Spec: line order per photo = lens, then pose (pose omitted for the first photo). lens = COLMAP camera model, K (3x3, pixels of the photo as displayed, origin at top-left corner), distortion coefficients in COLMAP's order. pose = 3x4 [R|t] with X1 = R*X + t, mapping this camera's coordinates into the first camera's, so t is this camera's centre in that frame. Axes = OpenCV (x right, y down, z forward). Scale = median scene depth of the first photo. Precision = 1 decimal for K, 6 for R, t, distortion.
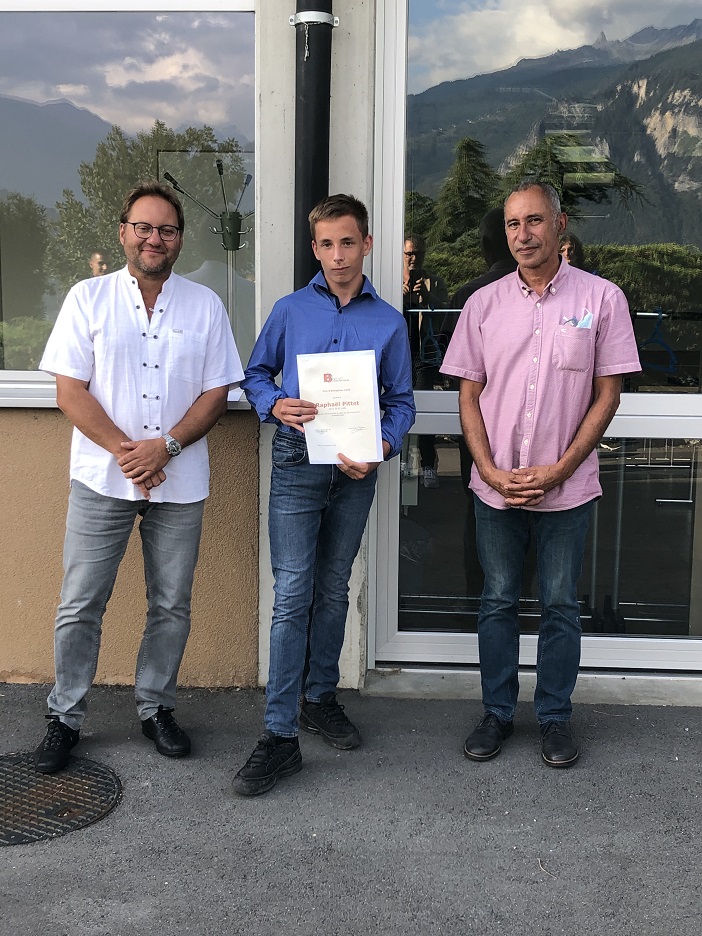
lens RADIAL K [[1237.6, 0, 367.4], [0, 1237.6, 465.9], [0, 0, 1]] dist [0.029756, 0.000000]
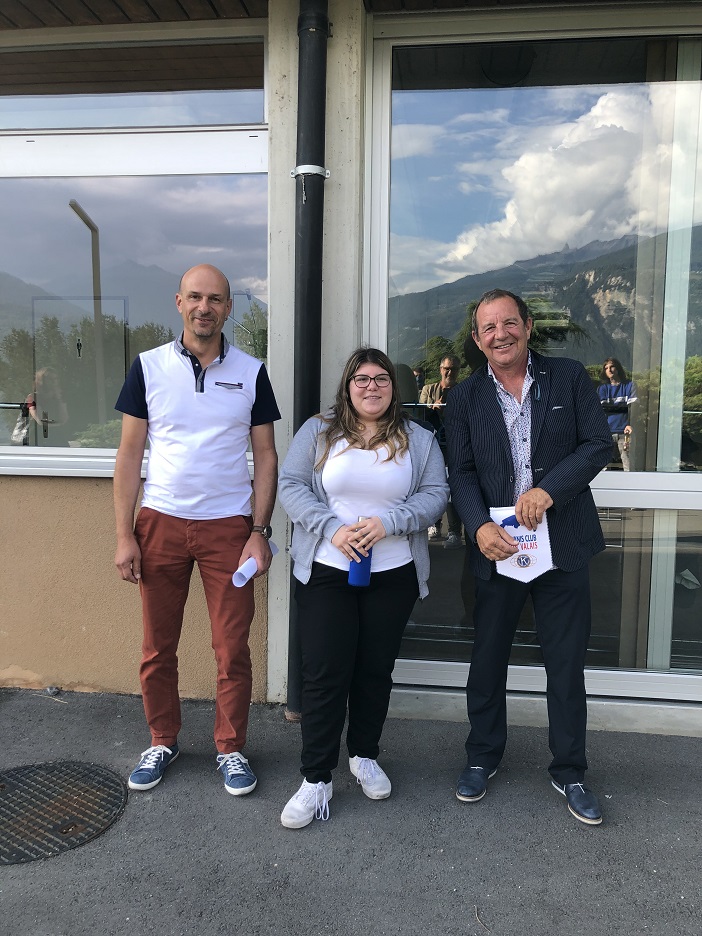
lens RADIAL K [[768.1, 0, 359.6], [0, 768.1, 463.3], [0, 0, 1]] dist [0.033713, -0.002489]
pose [[0.997139, 0.008816, -0.075077, 0.068034], [-0.013220, 0.998208, -0.058368, -0.019613], [0.074428, 0.059193, 0.995468, 0.241411]]
